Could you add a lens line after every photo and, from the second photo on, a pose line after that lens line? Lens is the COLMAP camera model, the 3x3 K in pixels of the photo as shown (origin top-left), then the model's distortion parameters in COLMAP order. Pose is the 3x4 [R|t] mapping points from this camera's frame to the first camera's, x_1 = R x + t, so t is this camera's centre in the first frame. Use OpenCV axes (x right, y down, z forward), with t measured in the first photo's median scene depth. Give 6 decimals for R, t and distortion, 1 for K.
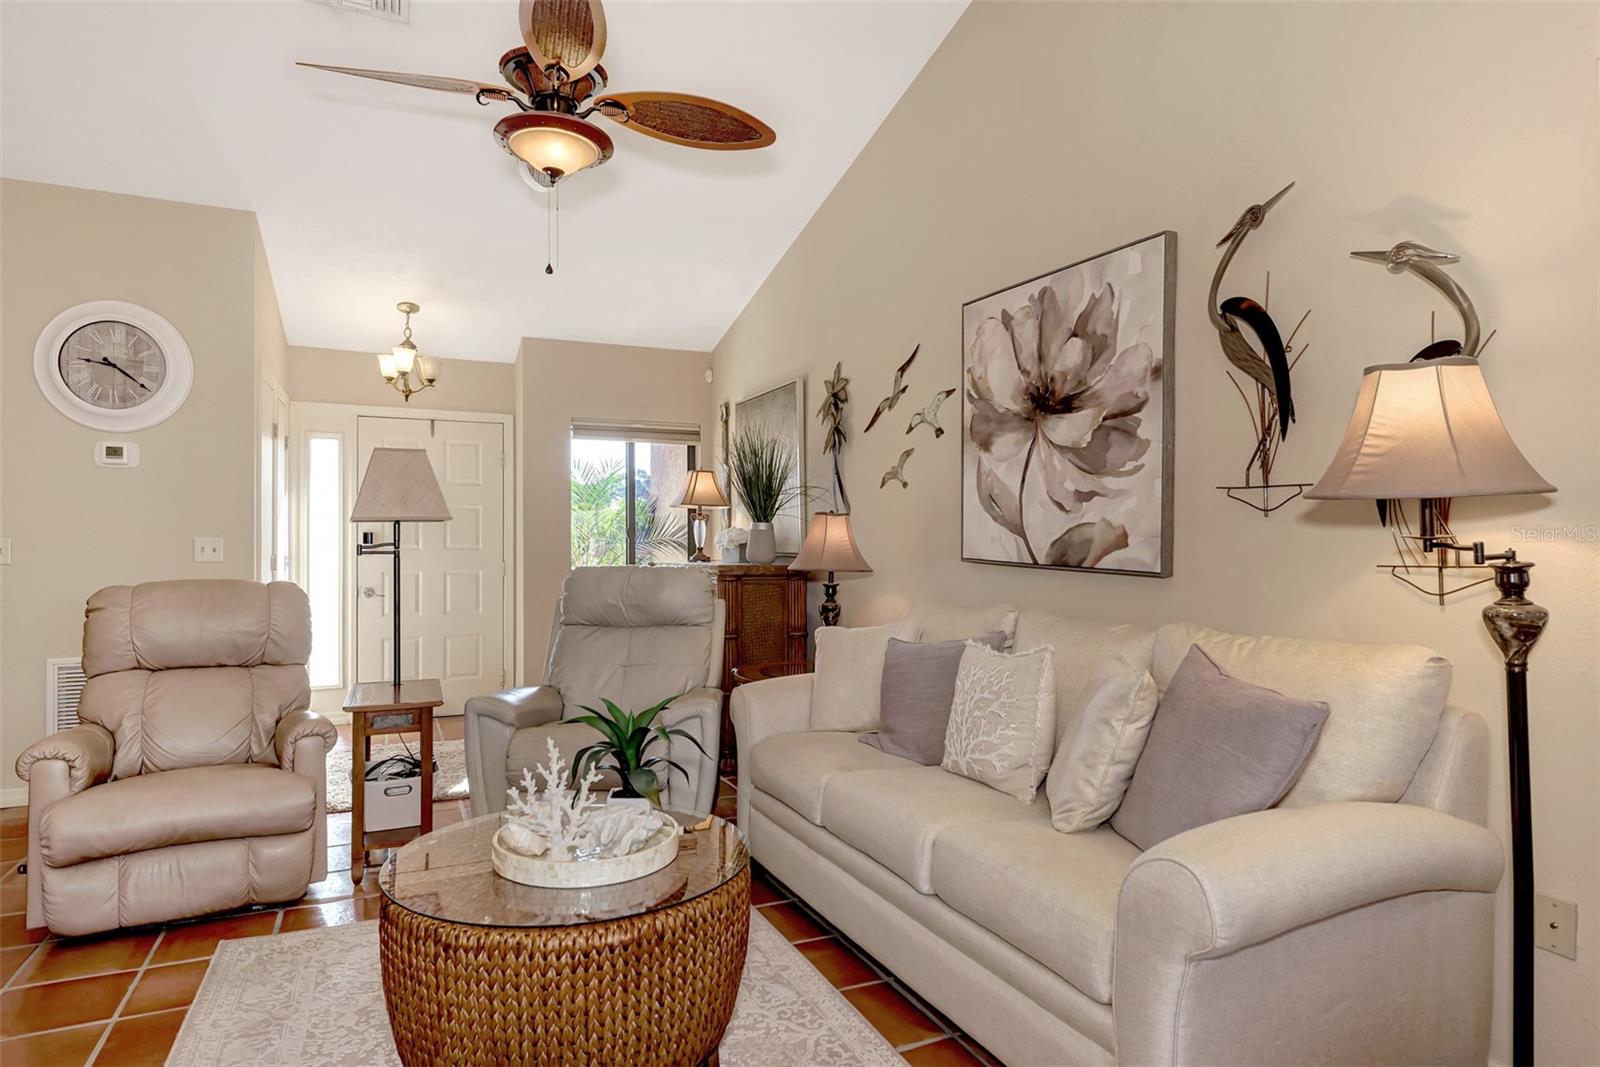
lens RADIAL K [[896.5, 0, 803.4], [0, 896.5, 538.6], [0, 0, 1]] dist [0.001188, -0.004141]
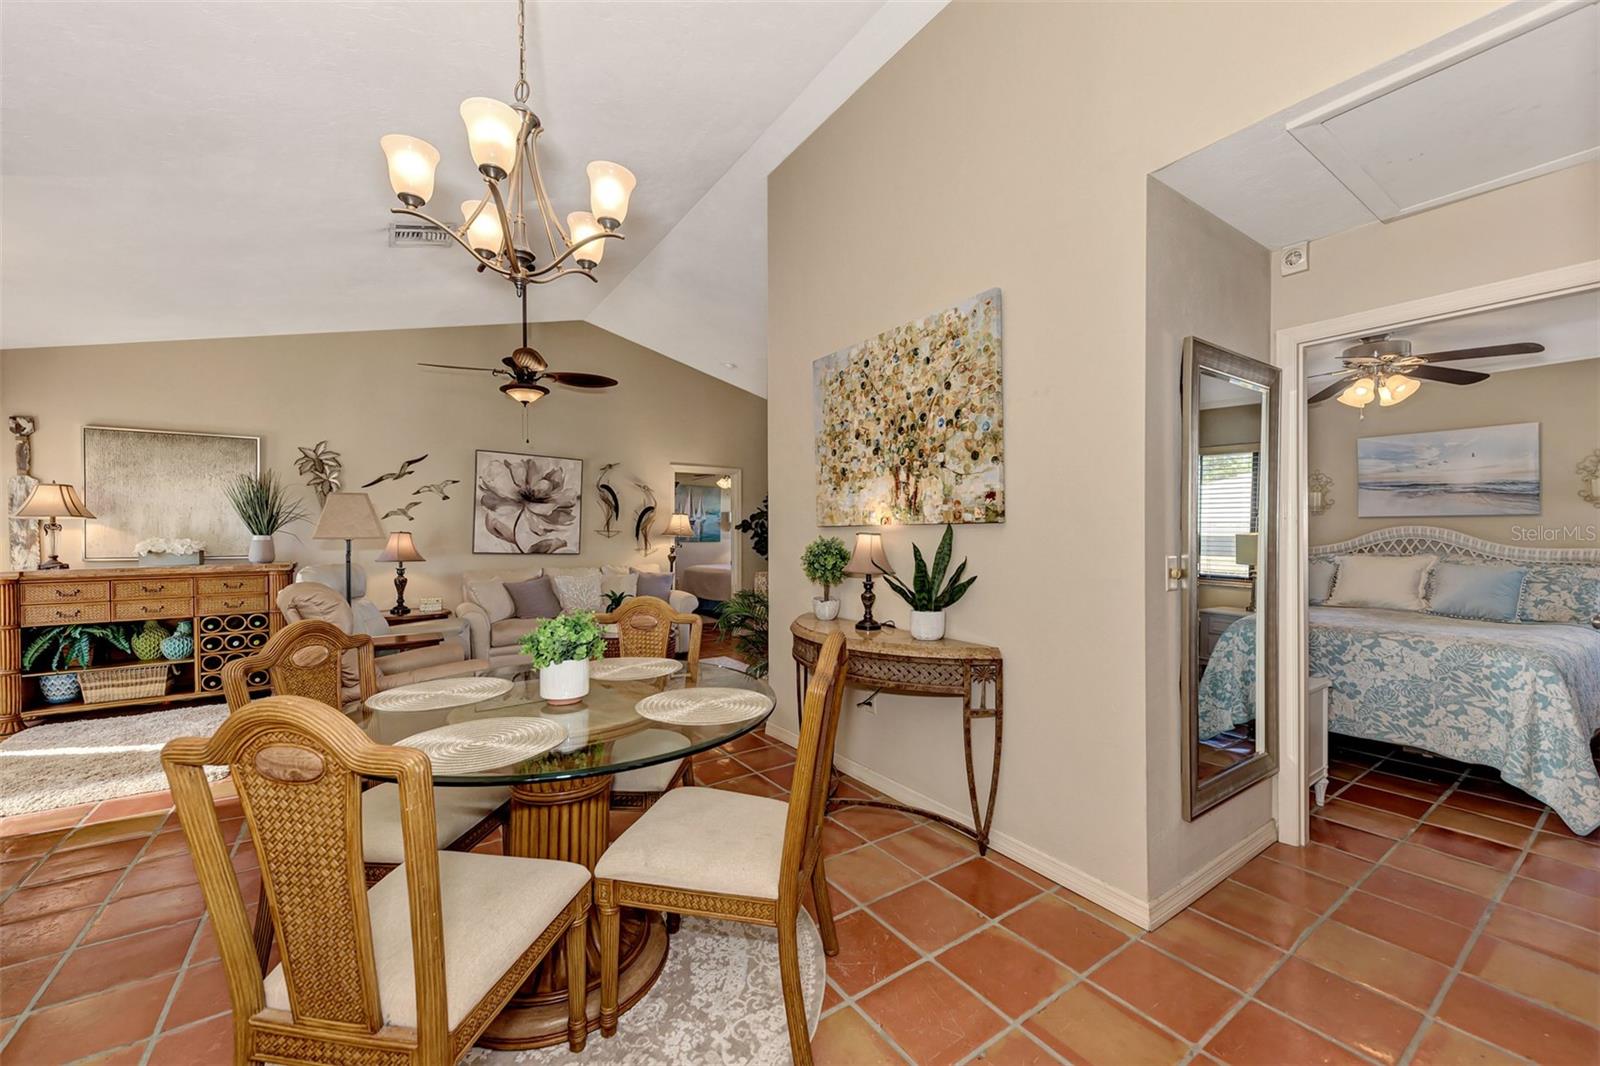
lens RADIAL K [[620.5, 0, 803.0], [0, 620.5, 534.8], [0, 0, 1]] dist [0.007198, -0.002031]
pose [[-0.179865, -0.000187, 0.983691, -1.881313], [-0.002487, 0.999997, -0.000265, -0.032205], [-0.983688, -0.002494, -0.179865, 0.477418]]
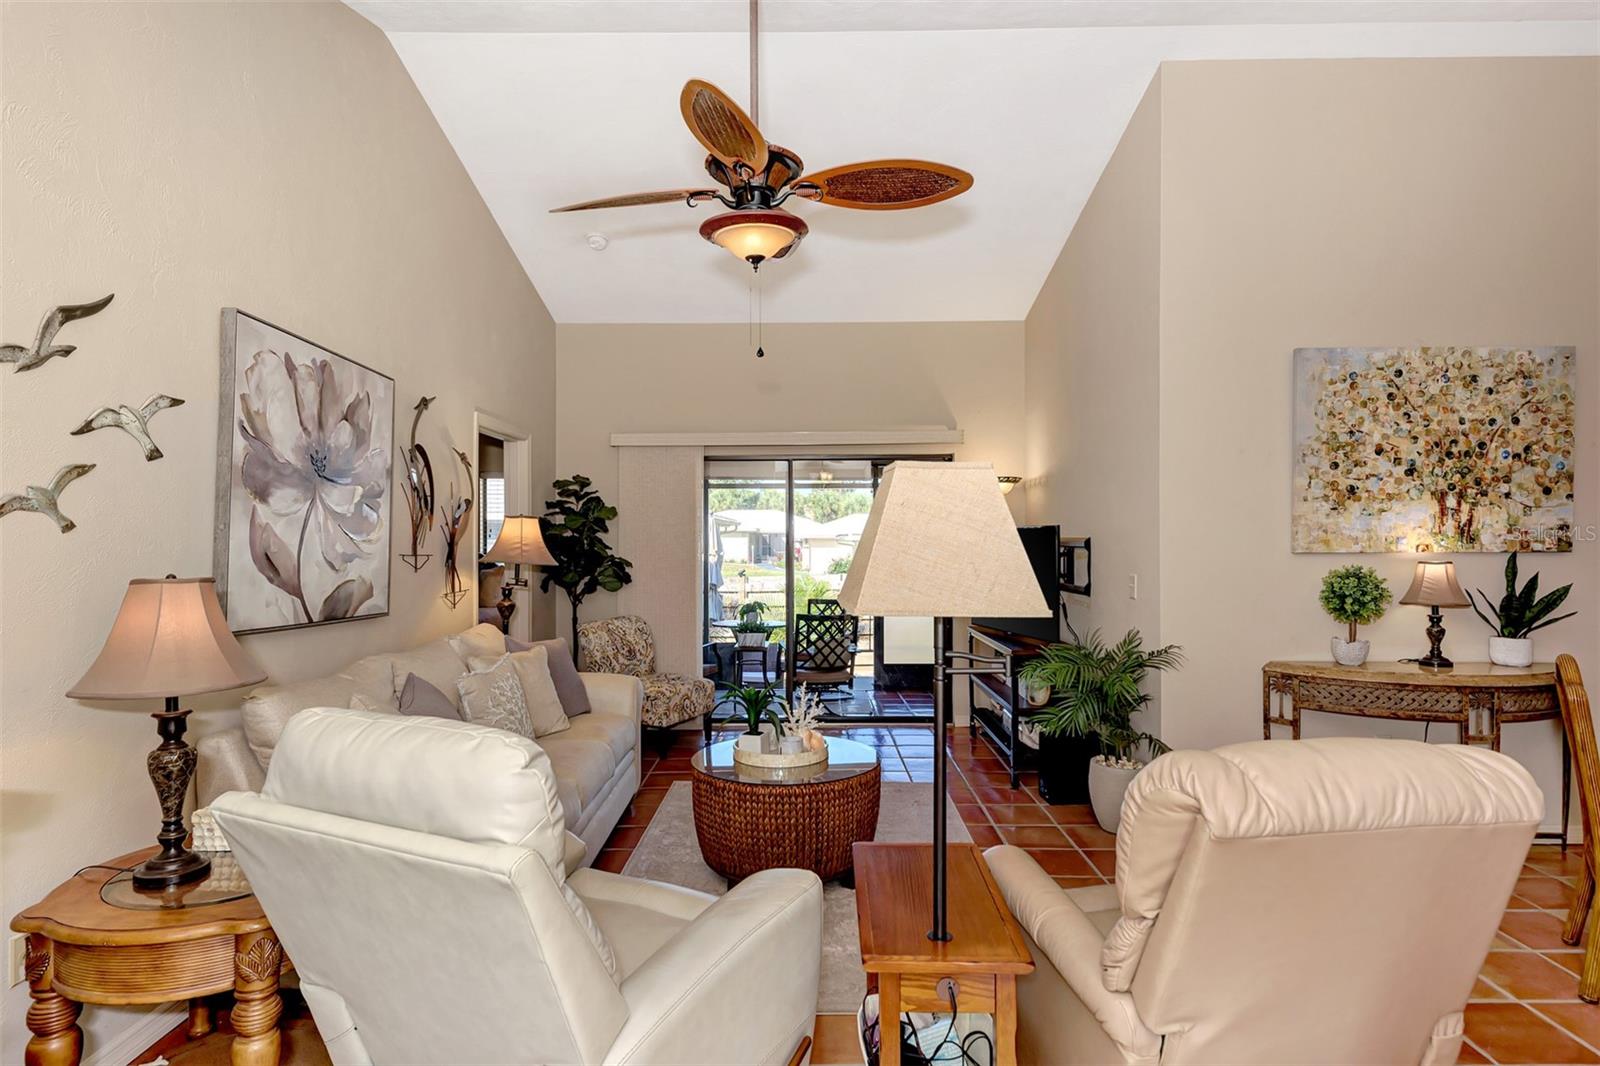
lens RADIAL K [[831.1, 0, 800.9], [0, 831.1, 536.4], [0, 0, 1]] dist [0.005357, -0.008849]
pose [[-0.908084, 0.001508, 0.418785, -0.649645], [0.000026, 0.999994, -0.003545, -0.066966], [-0.418788, -0.003208, -0.908078, 1.640503]]
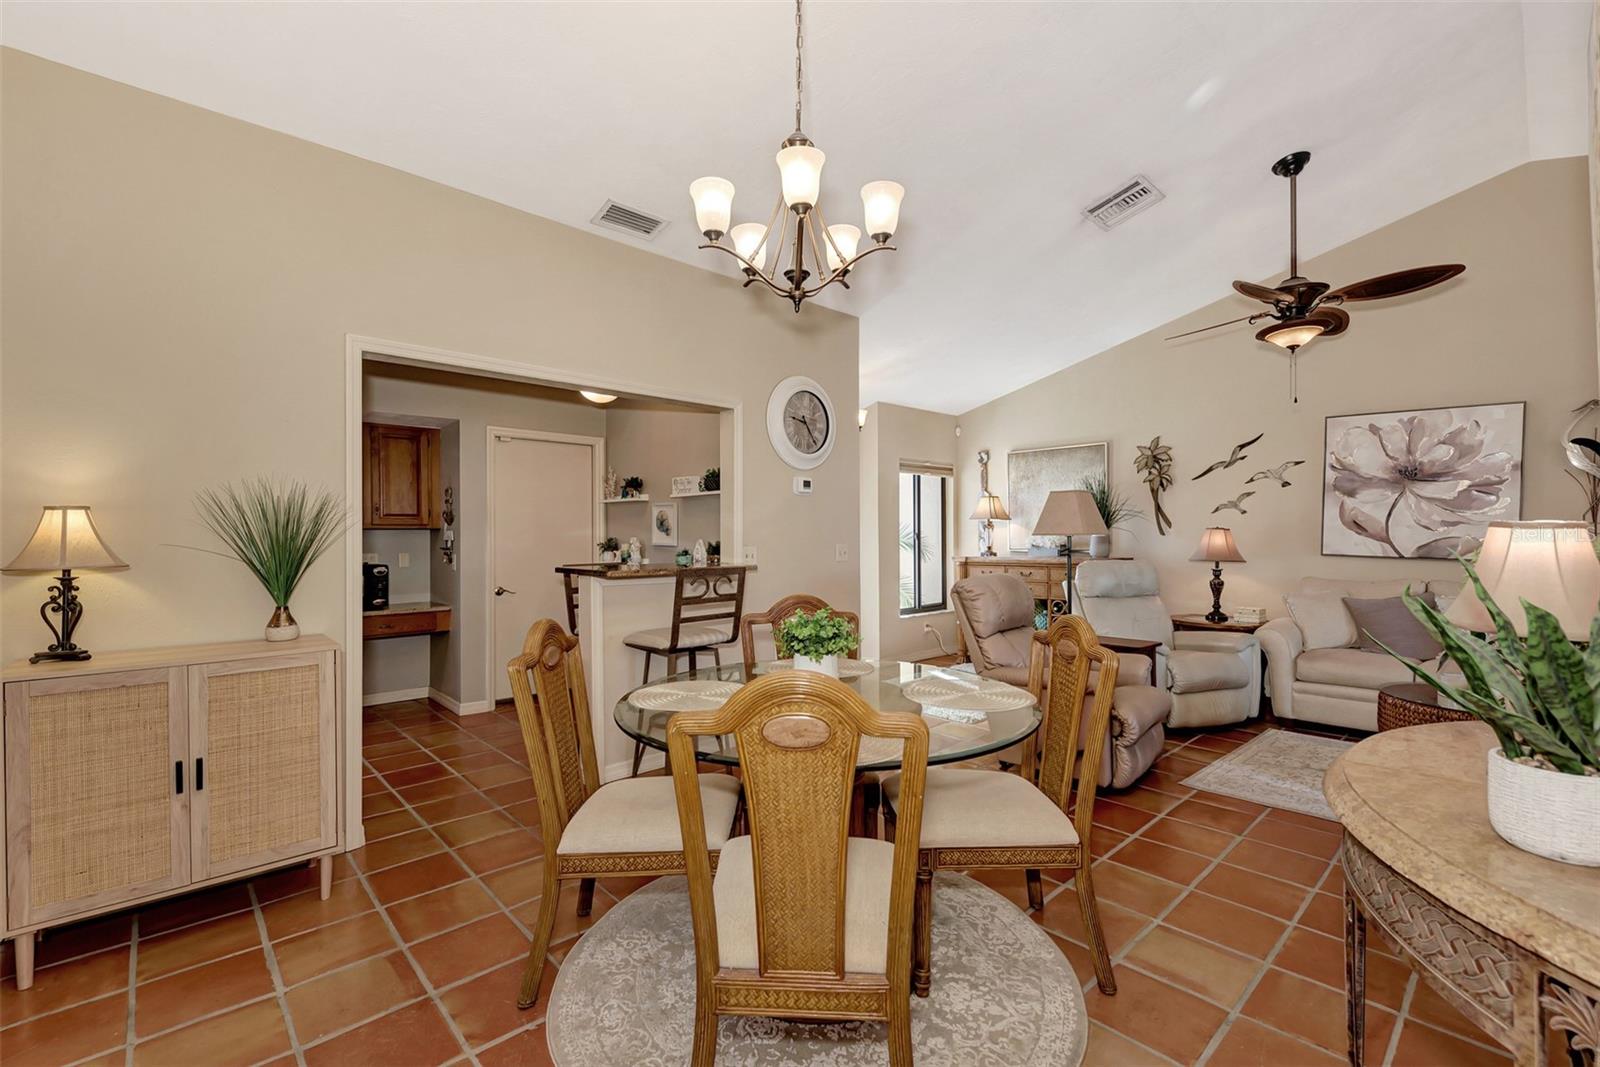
lens RADIAL K [[697.5, 0, 803.7], [0, 697.5, 536.0], [0, 0, 1]] dist [0.013298, -0.001246]
pose [[0.946274, -0.004376, 0.323337, -1.483345], [0.002649, 0.999980, 0.005780, -0.029900], [-0.323356, -0.004613, 0.946266, -0.030485]]
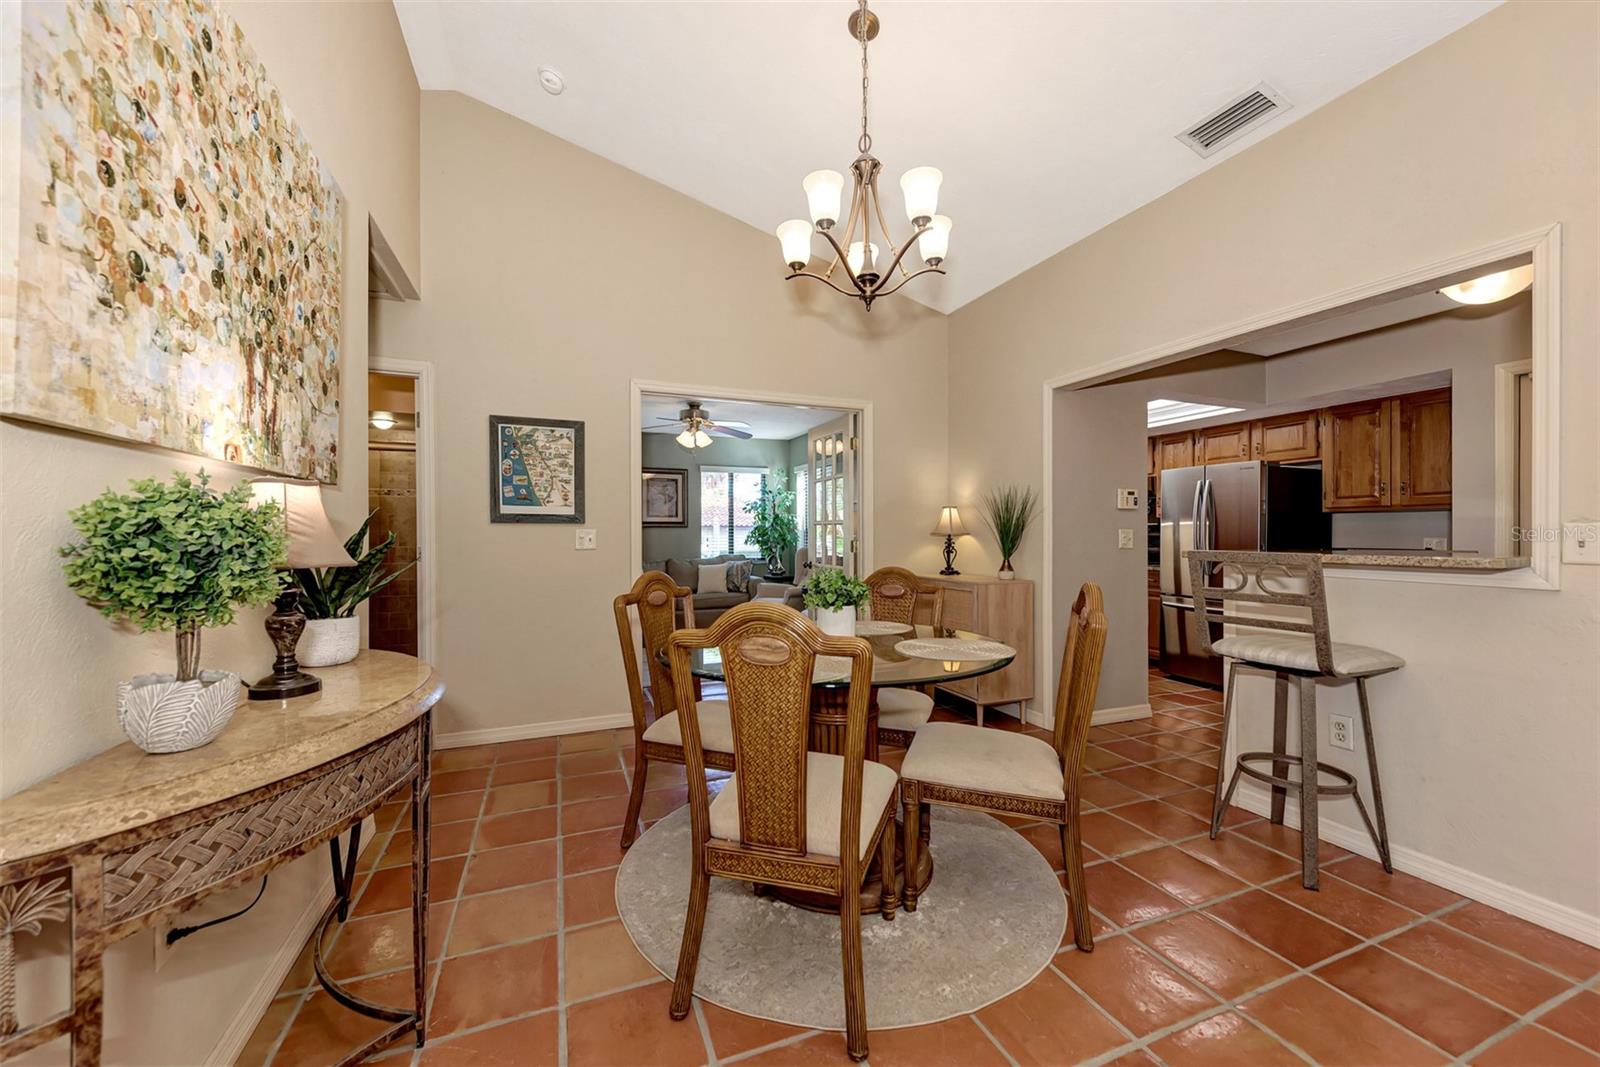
lens RADIAL K [[620.5, 0, 796.4], [0, 620.5, 537.9], [0, 0, 1]] dist [0.007198, -0.002031]
pose [[-0.047530, 0.003722, -0.998863, -0.559323], [0.007037, 0.999969, 0.003392, 0.004391], [0.998845, -0.006868, -0.047555, 0.580310]]
